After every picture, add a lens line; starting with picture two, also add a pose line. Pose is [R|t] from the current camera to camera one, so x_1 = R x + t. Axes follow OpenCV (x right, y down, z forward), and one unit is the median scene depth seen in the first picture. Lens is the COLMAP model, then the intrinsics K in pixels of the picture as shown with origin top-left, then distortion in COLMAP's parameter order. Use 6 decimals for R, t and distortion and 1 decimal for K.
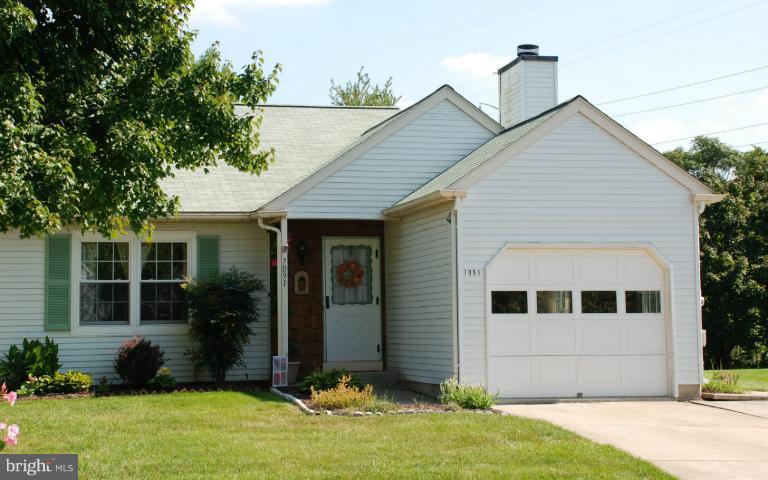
lens RADIAL K [[1338.1, 0, 384.0], [0, 1338.1, 240.0], [0, 0, 1]] dist [0.156564, 0.003043]
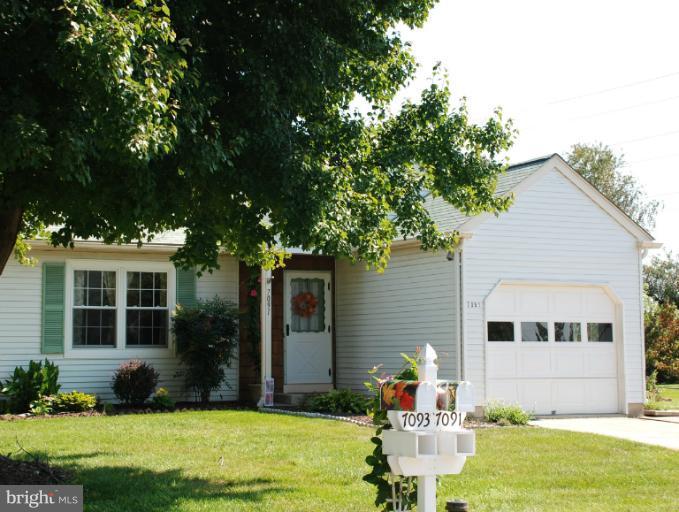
lens RADIAL K [[1228.7, 0, 339.5], [0, 1228.7, 256.0], [0, 0, 1]] dist [0.017750, 0.061344]
pose [[0.976804, 0.024478, 0.212730, -0.232144], [-0.021073, 0.999611, -0.018259, 0.003724], [-0.213094, 0.013352, 0.976940, 0.007413]]
